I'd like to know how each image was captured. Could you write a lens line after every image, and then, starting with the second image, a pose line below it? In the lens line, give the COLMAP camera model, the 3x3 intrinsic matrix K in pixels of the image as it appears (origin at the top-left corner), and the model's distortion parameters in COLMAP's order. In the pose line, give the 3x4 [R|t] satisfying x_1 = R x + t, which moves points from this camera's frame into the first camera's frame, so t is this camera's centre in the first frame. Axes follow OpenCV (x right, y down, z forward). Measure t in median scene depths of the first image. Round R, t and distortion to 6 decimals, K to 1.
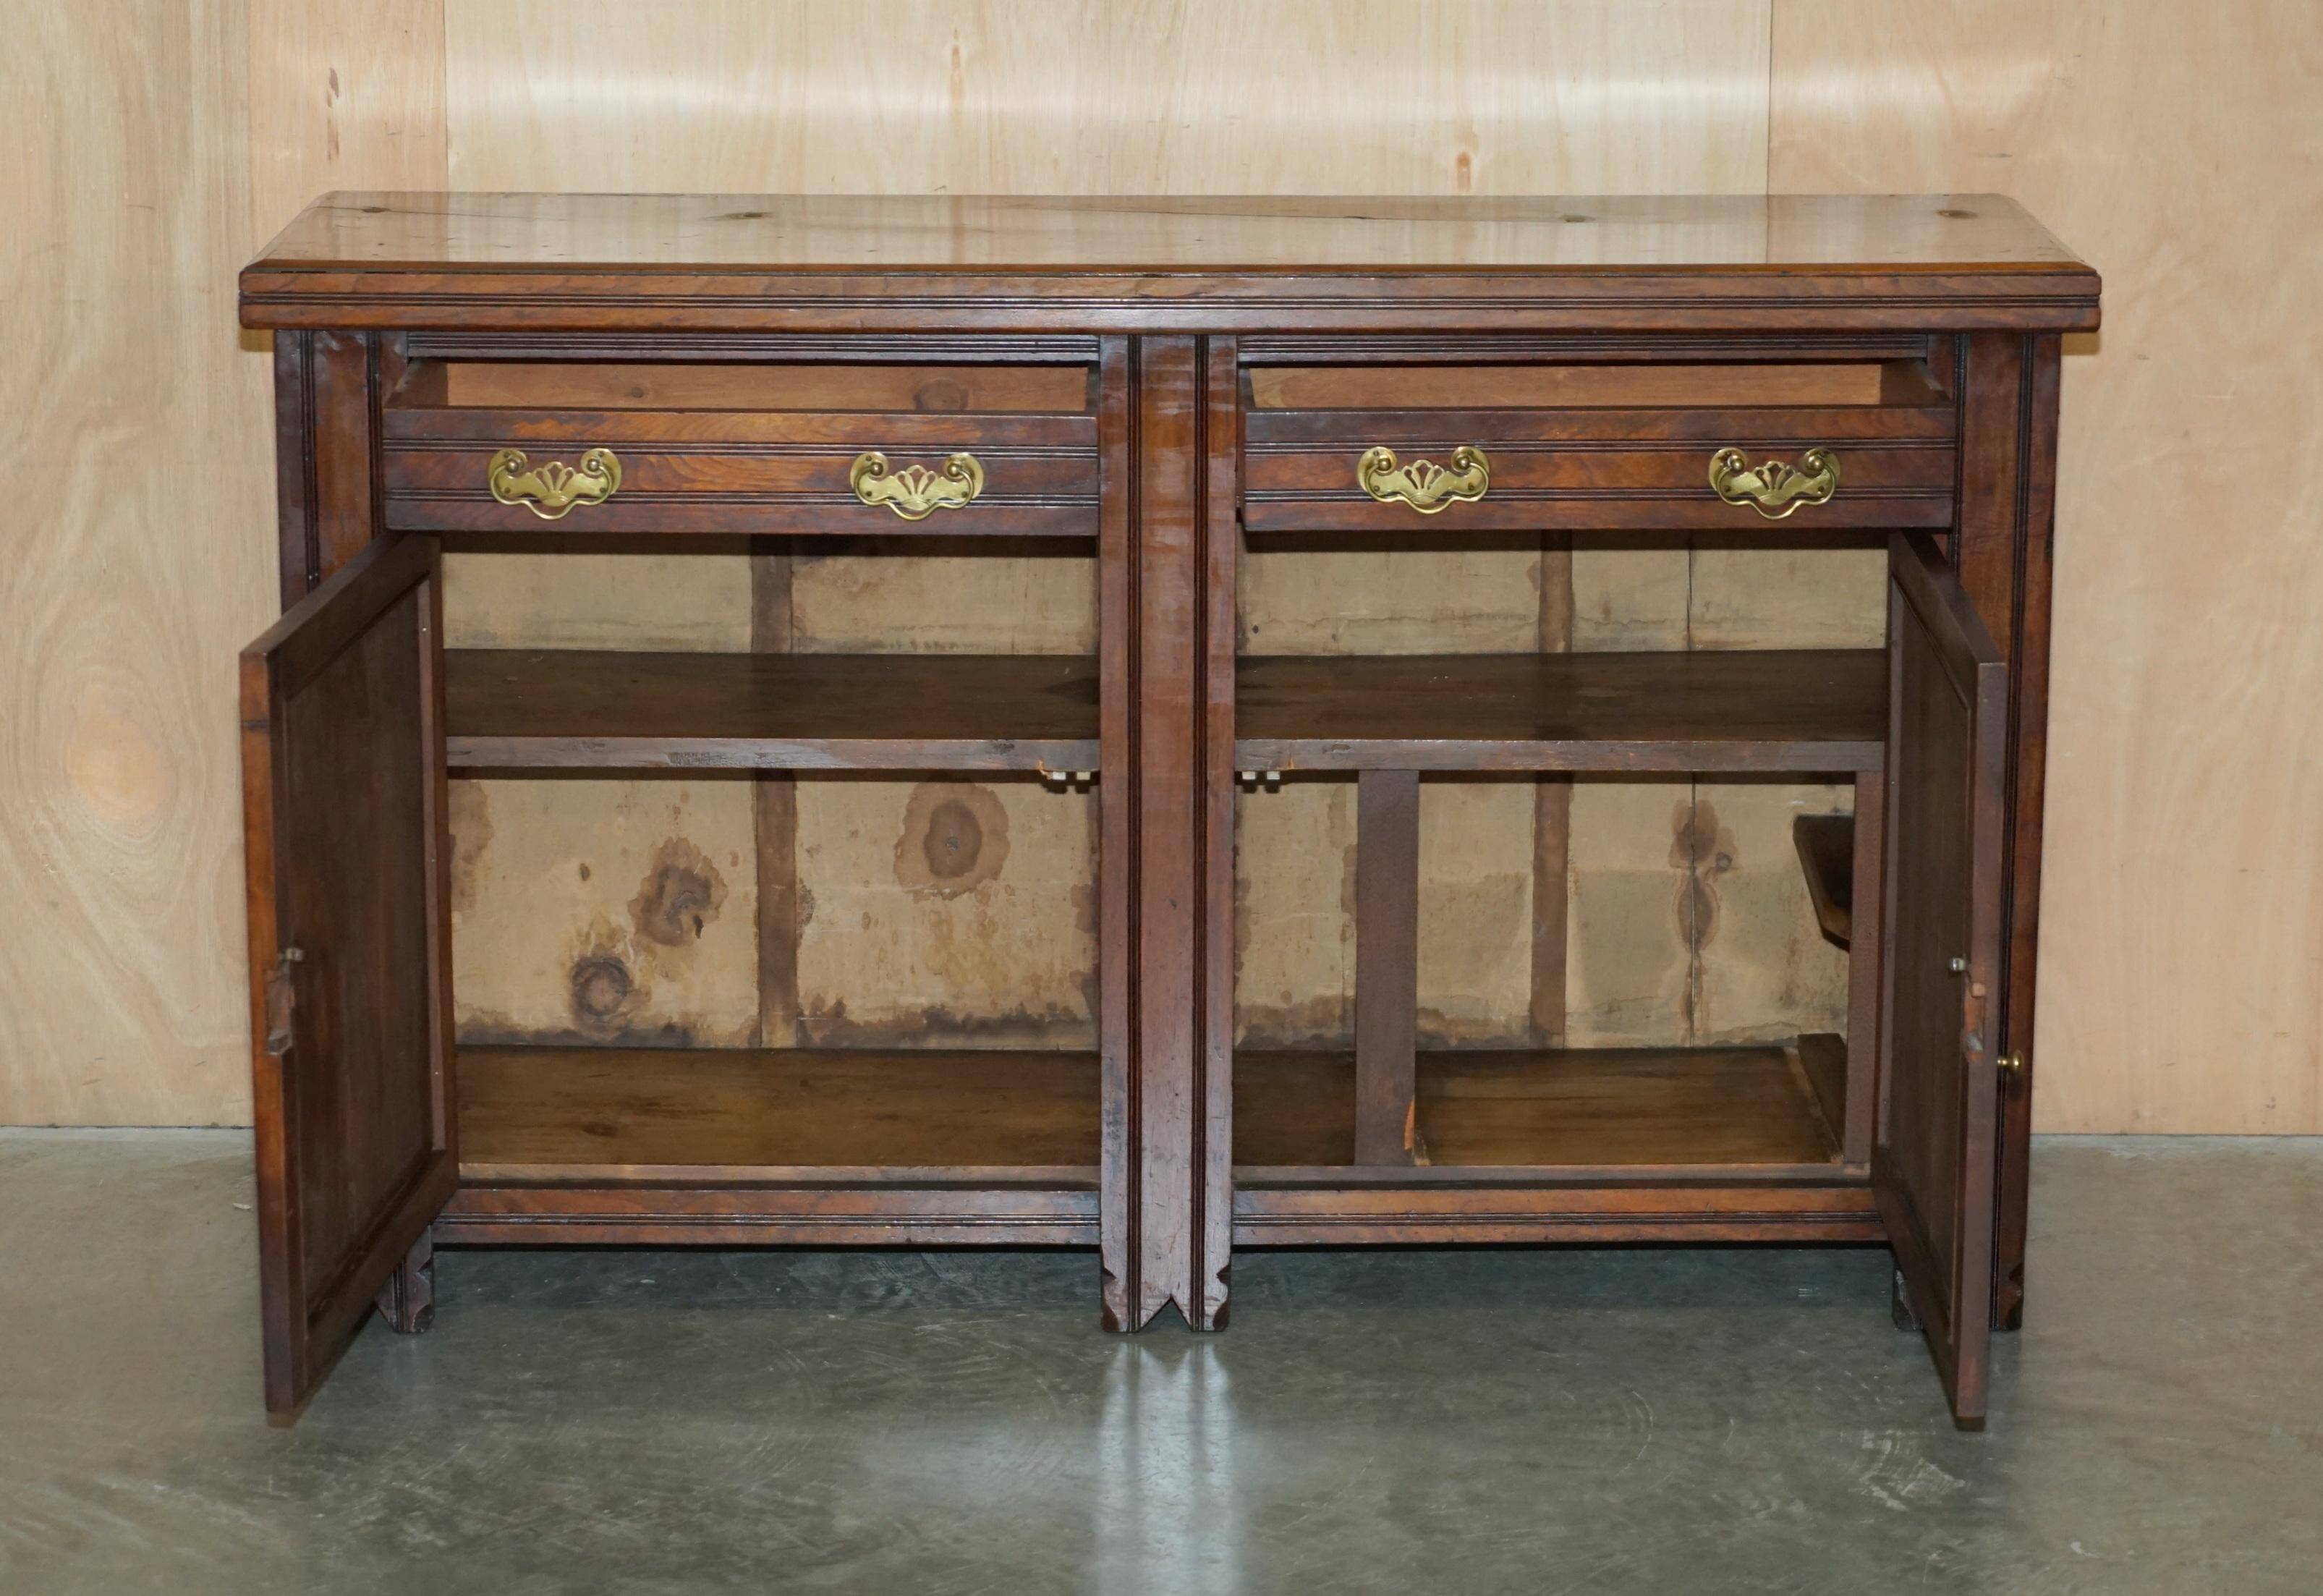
lens RADIAL K [[6529.1, 0, 1339.4], [0, 6529.1, 788.6], [0, 0, 1]] dist [-0.129125, 0.828208]
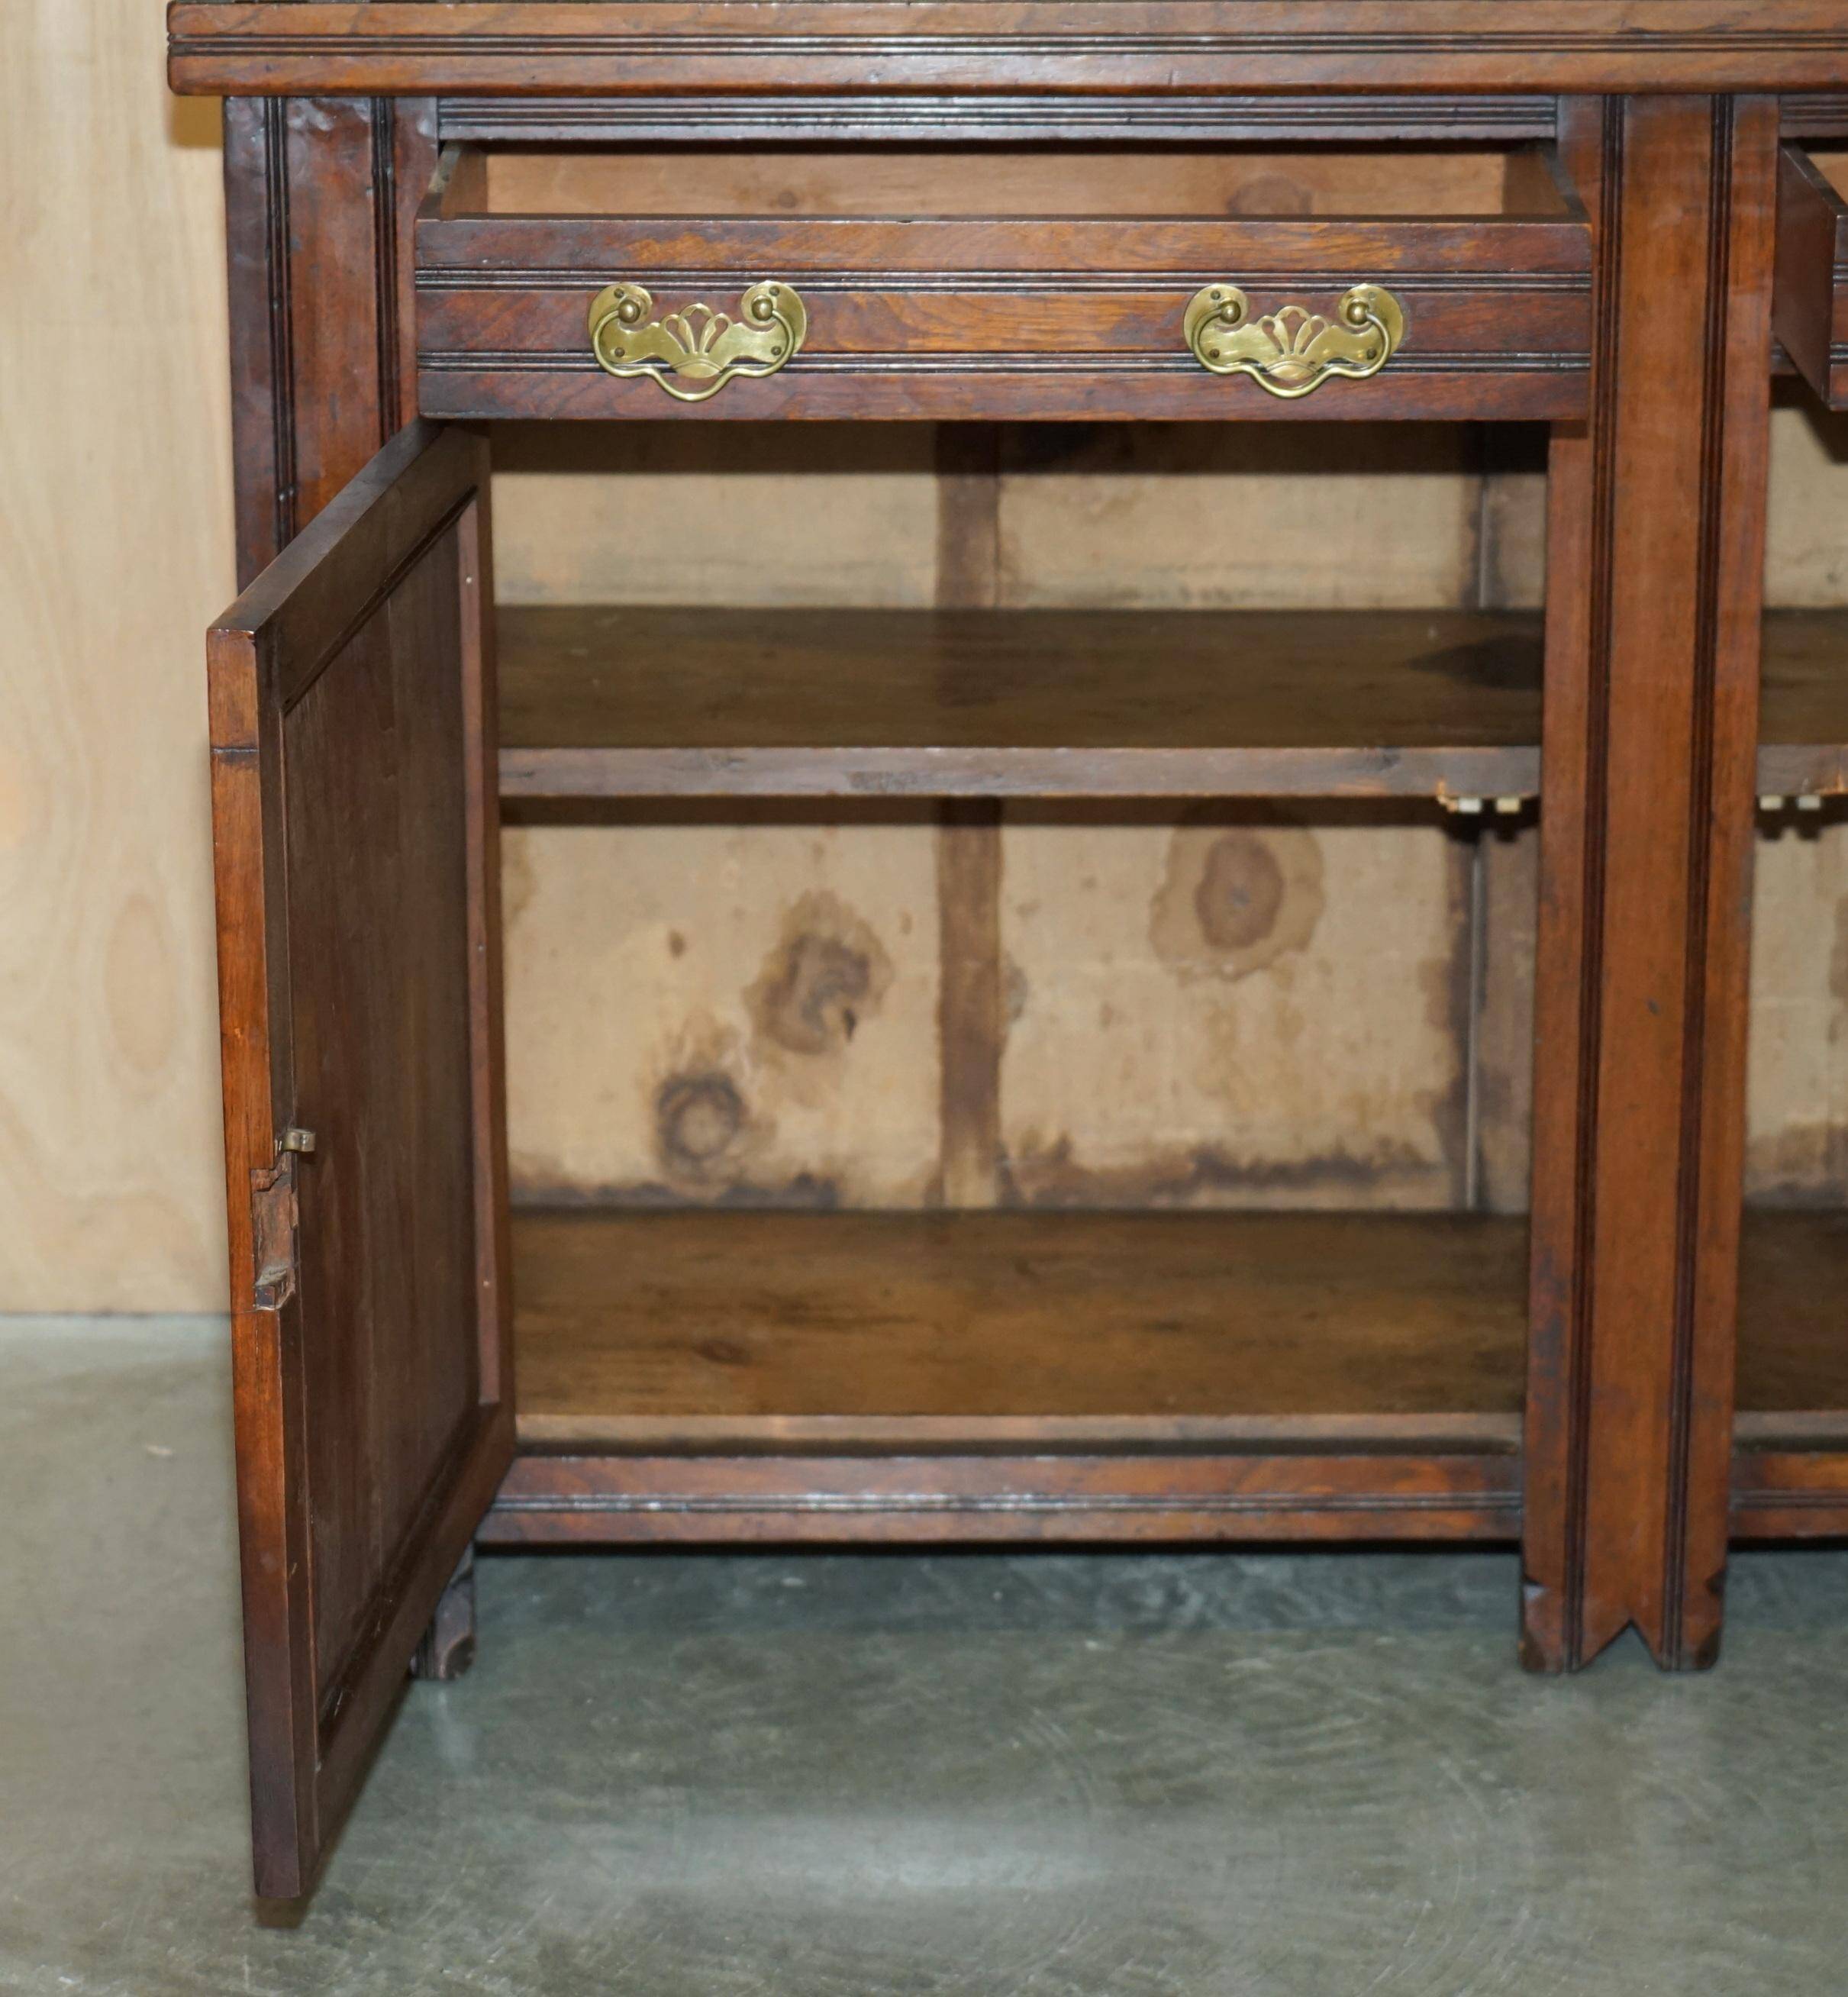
lens RADIAL K [[5964.4, 0, 751.7], [0, 5964.4, 944.9], [0, 0, 1]] dist [-0.101834, 1.126193]
pose [[0.999384, -0.005308, -0.034700, -0.091811], [0.006866, 0.998966, 0.044932, -0.014684], [0.034425, -0.045142, 0.998387, 0.421981]]
